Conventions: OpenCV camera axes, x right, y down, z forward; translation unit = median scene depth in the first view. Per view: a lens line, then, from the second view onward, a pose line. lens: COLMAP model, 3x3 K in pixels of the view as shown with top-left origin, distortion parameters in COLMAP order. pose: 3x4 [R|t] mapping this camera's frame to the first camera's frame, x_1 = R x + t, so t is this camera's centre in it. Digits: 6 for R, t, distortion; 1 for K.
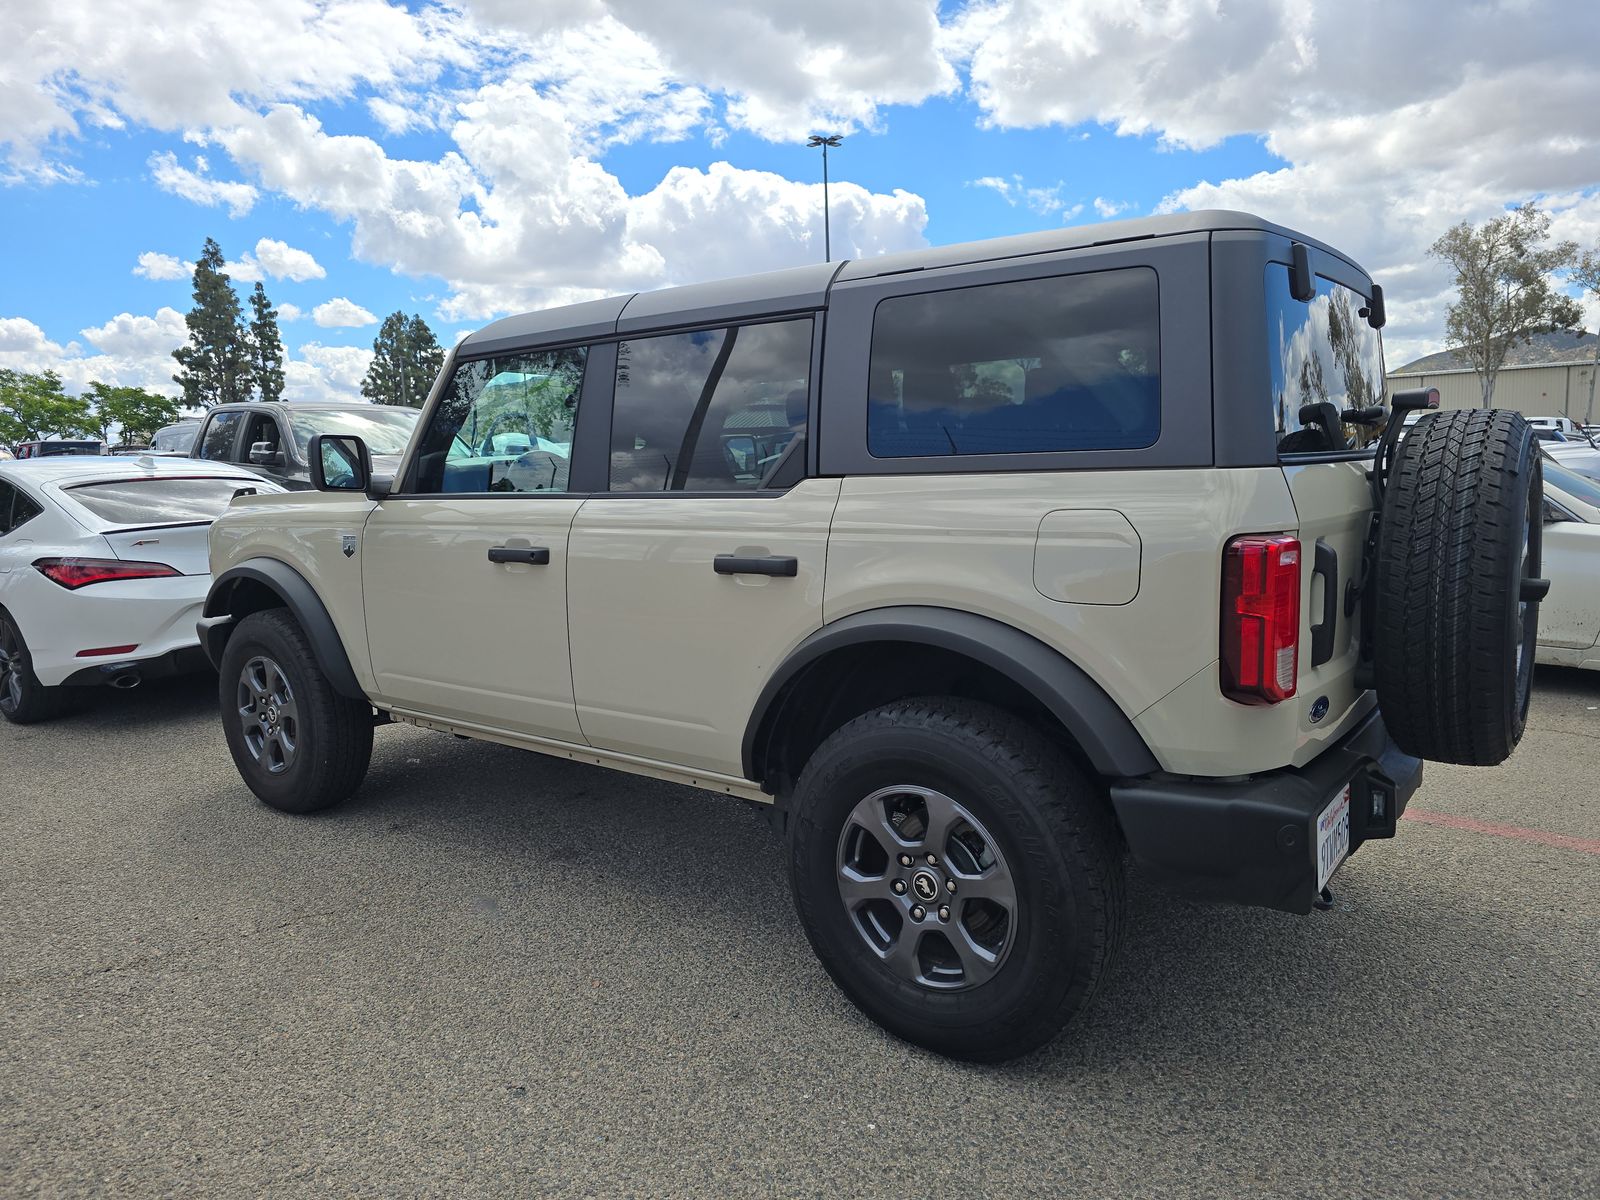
lens RADIAL K [[1079.2, 0, 802.3], [0, 1079.2, 594.1], [0, 0, 1]] dist [0.032116, -0.010202]
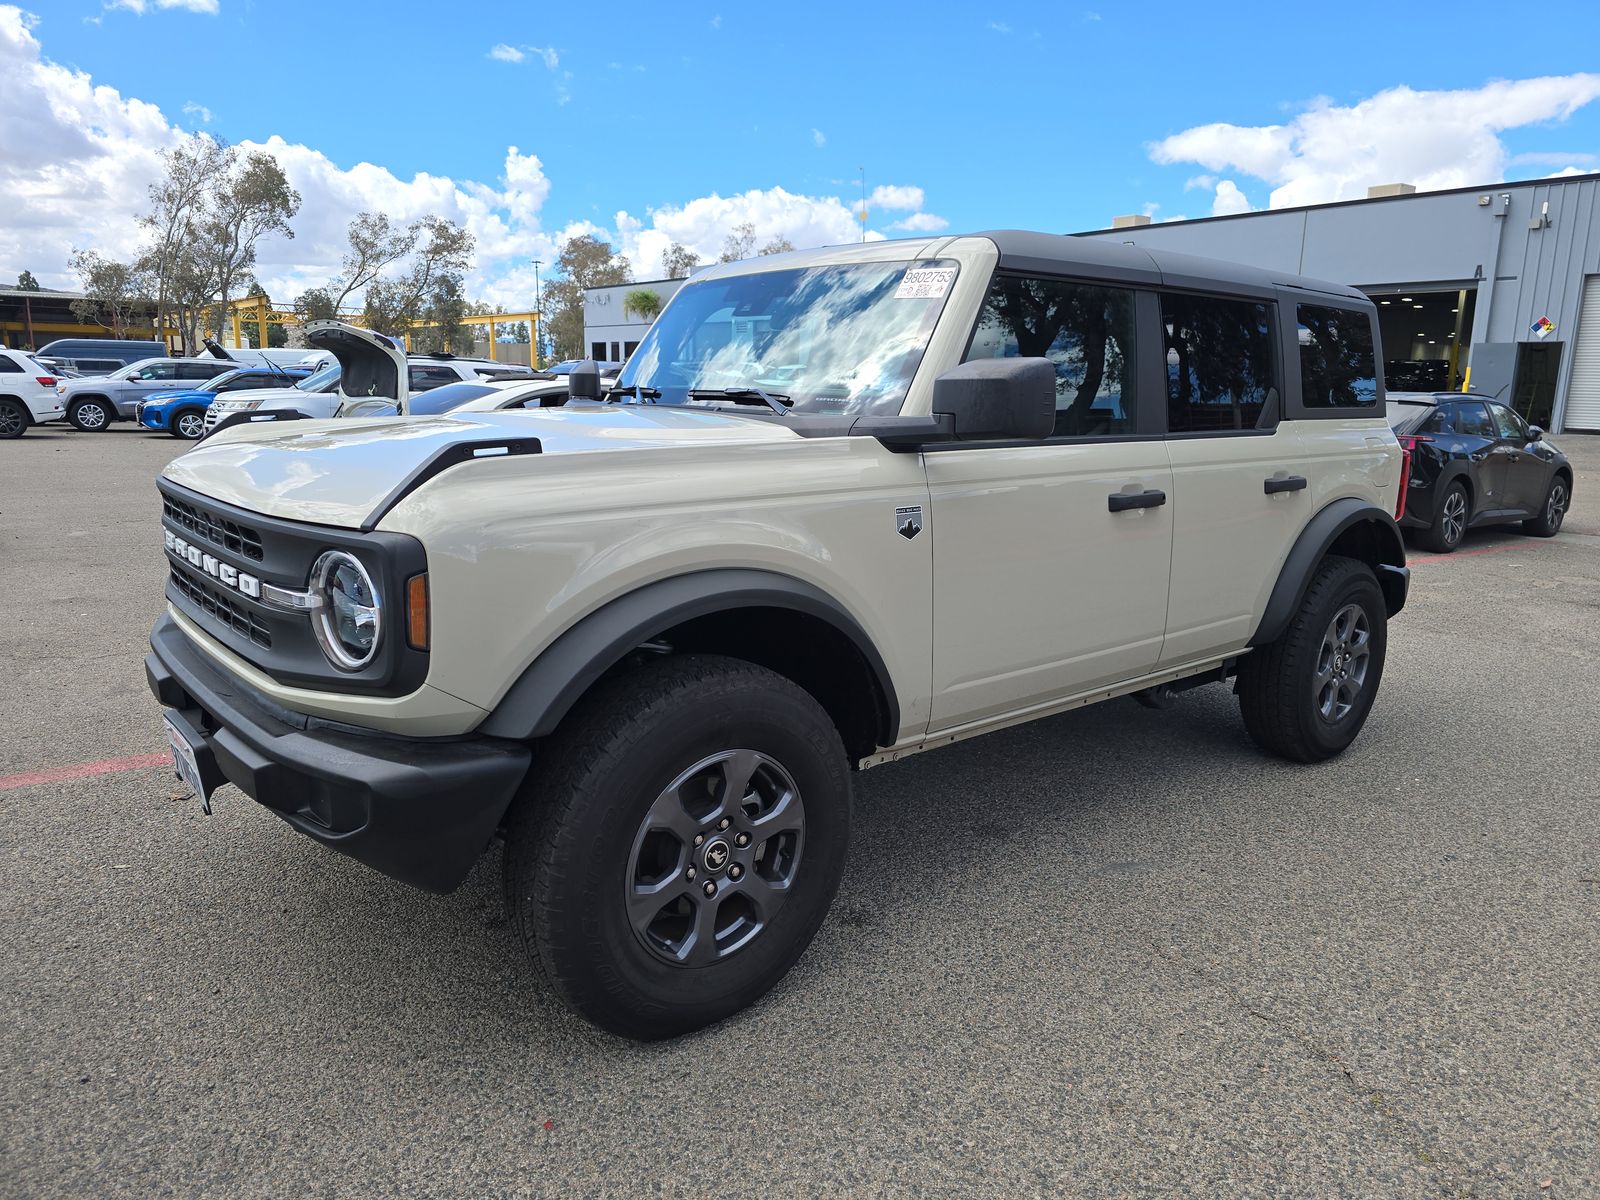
lens RADIAL K [[1079.2, 0, 806.9], [0, 1079.2, 601.5], [0, 0, 1]] dist [0.032116, -0.010202]
pose [[0.132771, -0.119161, 0.983958, -1.003618], [0.128264, 0.986465, 0.102157, -0.065393], [-0.982812, 0.112643, 0.146258, 0.902395]]
